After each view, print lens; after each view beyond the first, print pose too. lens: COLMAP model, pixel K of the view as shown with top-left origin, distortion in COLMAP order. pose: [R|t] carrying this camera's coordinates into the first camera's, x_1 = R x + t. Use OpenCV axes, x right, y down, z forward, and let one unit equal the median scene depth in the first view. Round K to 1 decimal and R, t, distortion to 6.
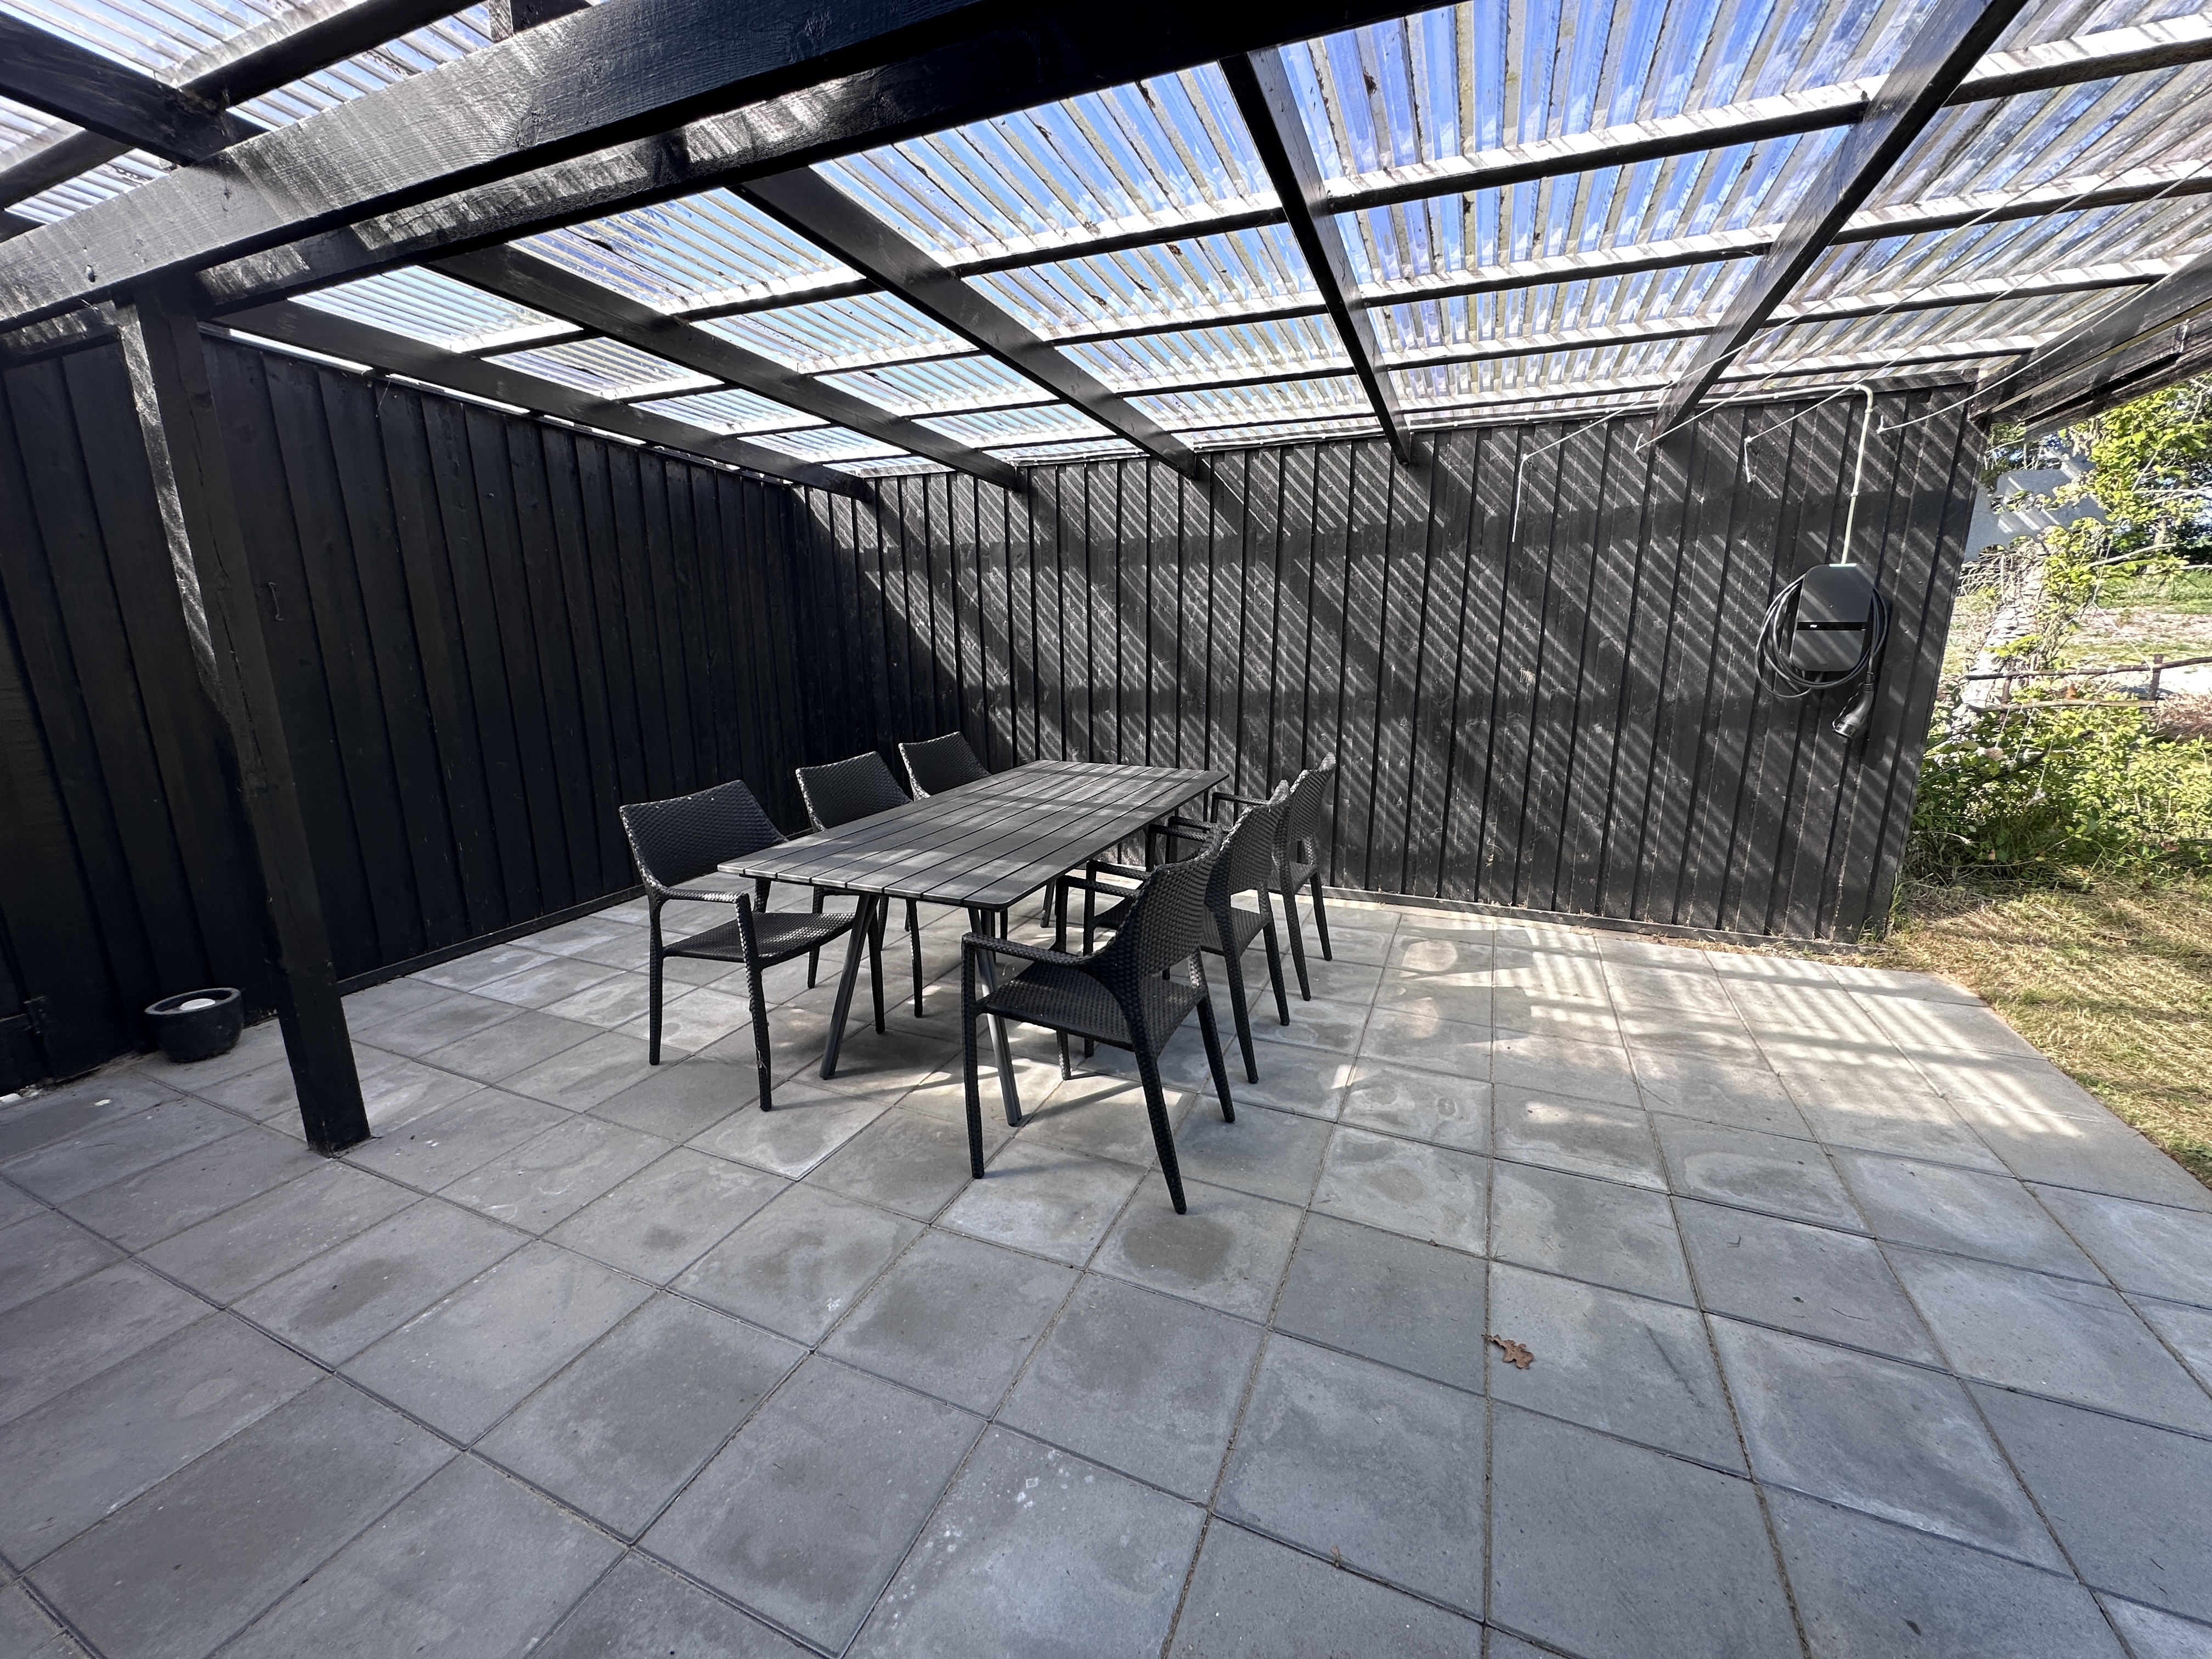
lens RADIAL K [[878.6, 0, 1104.3], [0, 878.6, 839.8], [0, 0, 1]] dist [-0.019913, 0.000386]
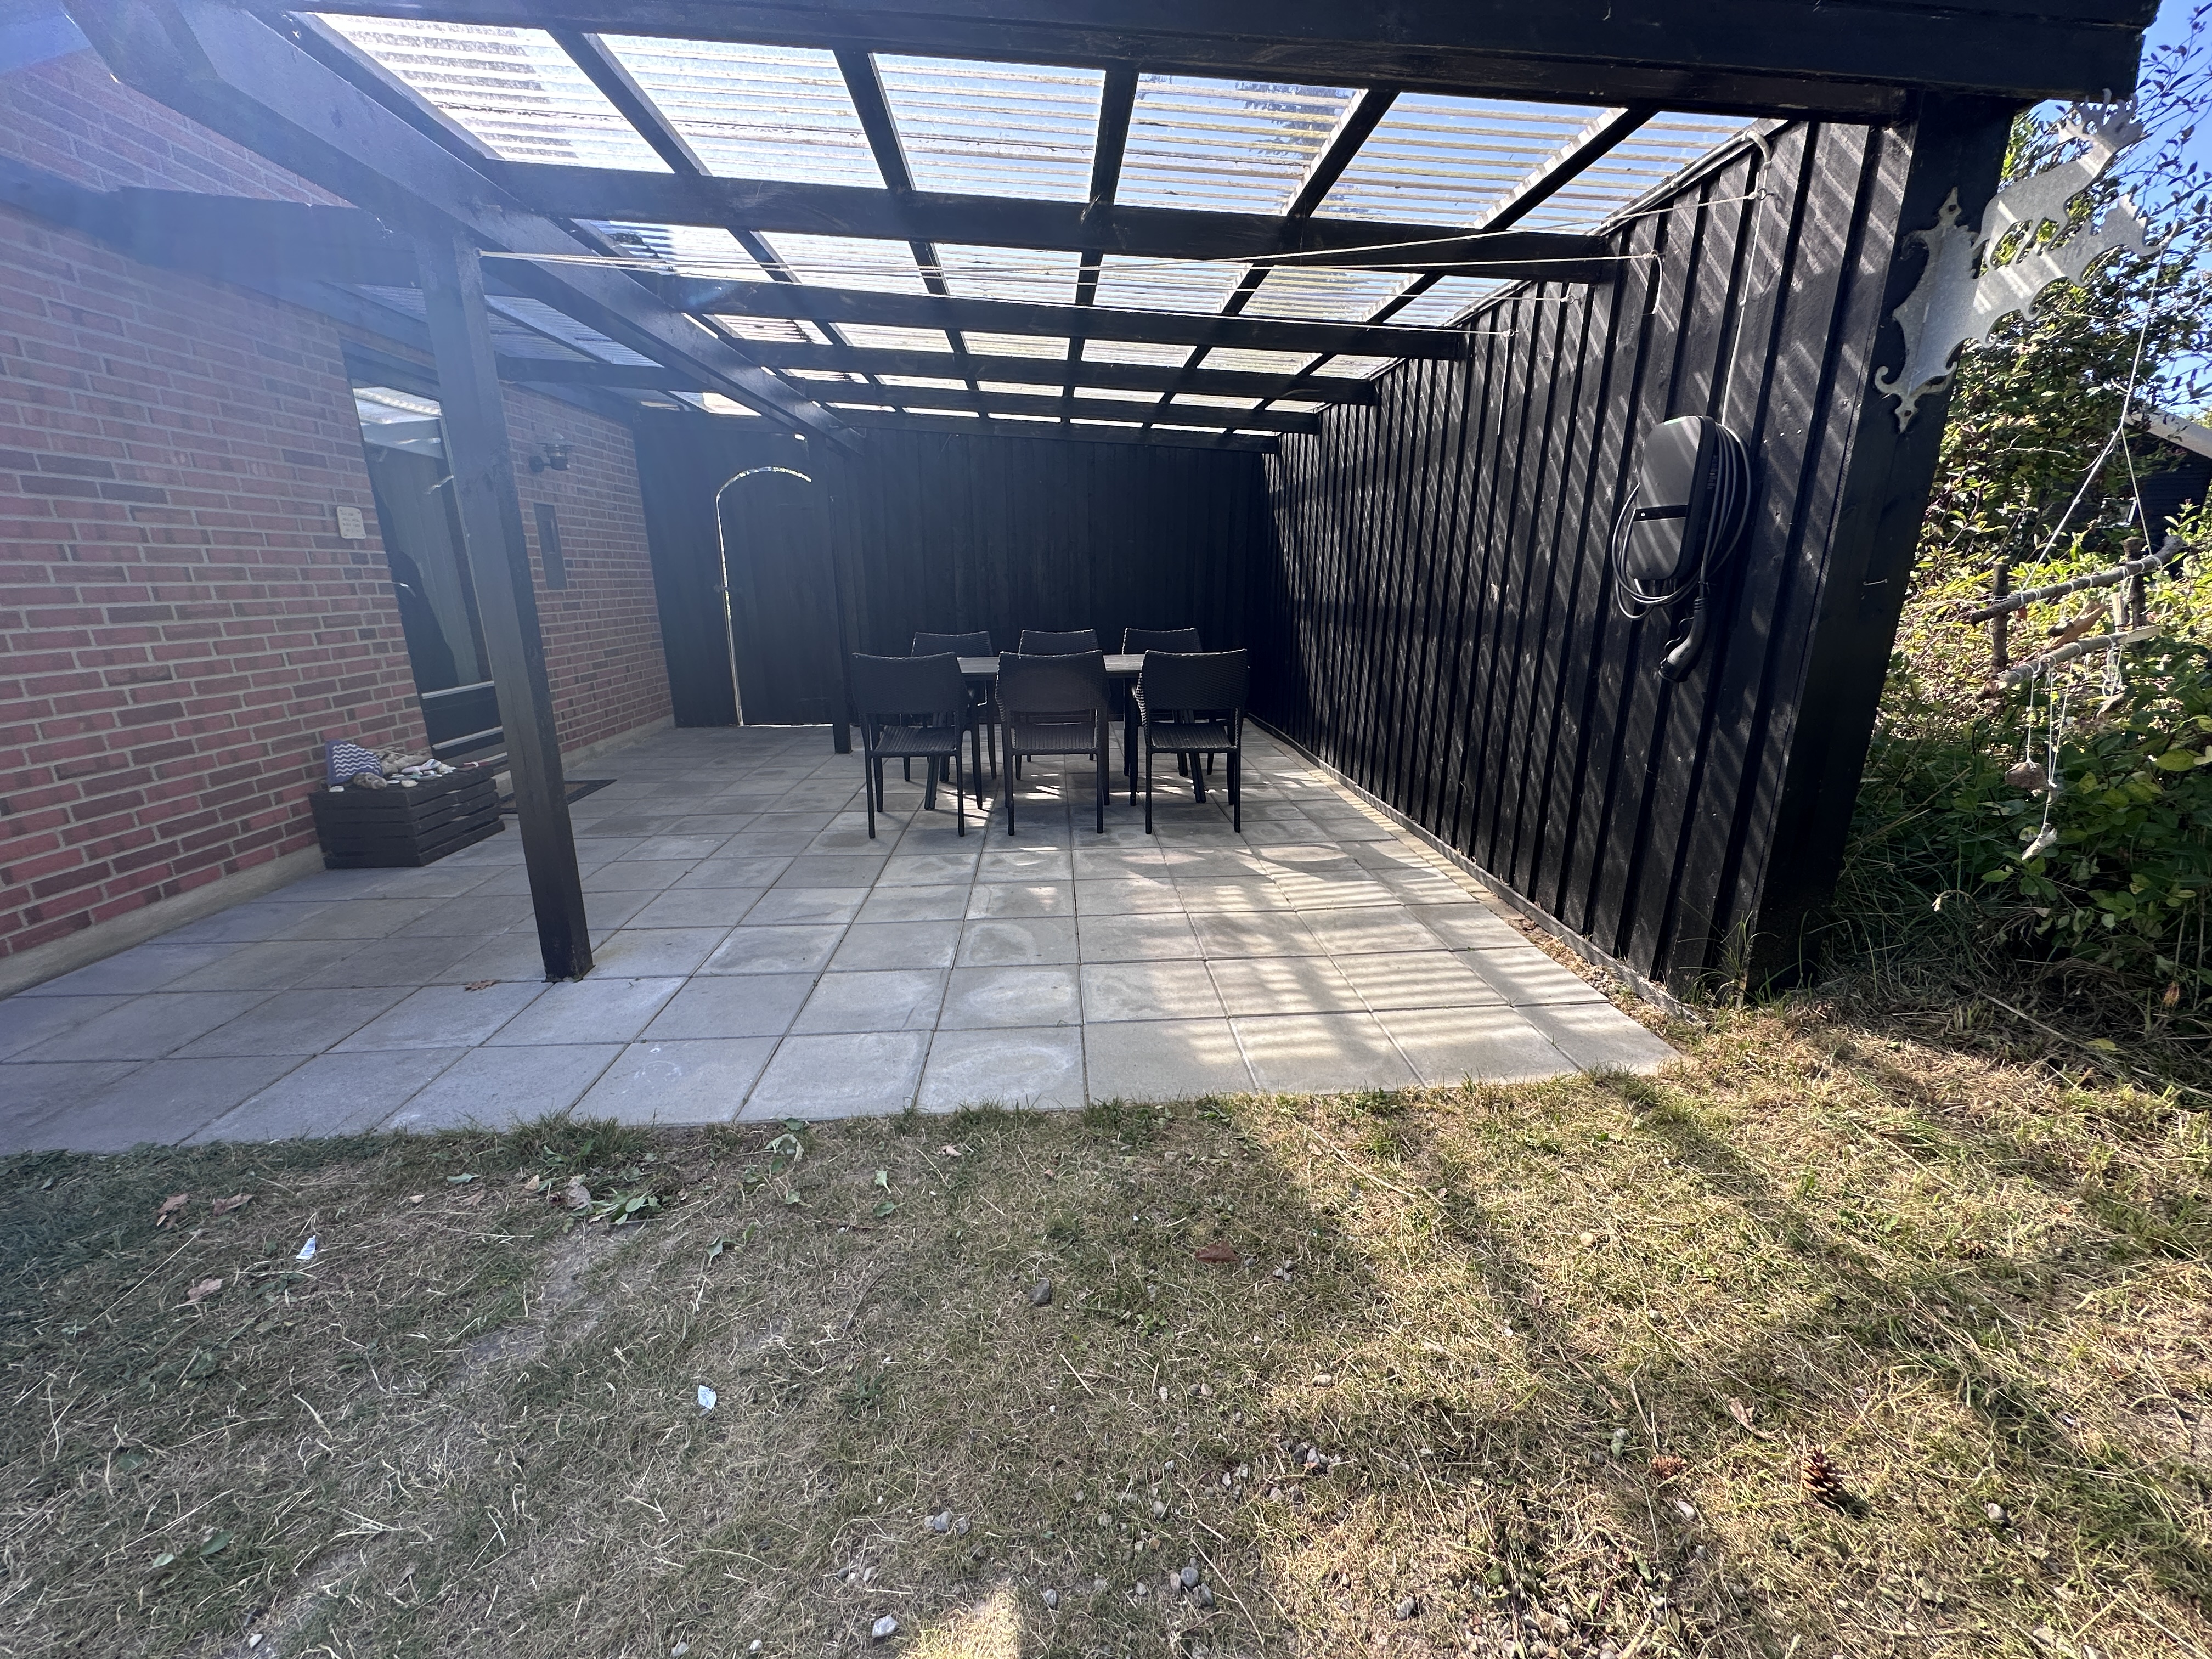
lens RADIAL K [[878.6, 0, 1098.8], [0, 878.6, 829.8], [0, 0, 1]] dist [-0.019913, 0.000386]
pose [[0.471526, 0.252380, -0.844966, 1.330873], [-0.214665, 0.962199, 0.167605, -0.025893], [0.855326, 0.102354, 0.507879, 0.280602]]
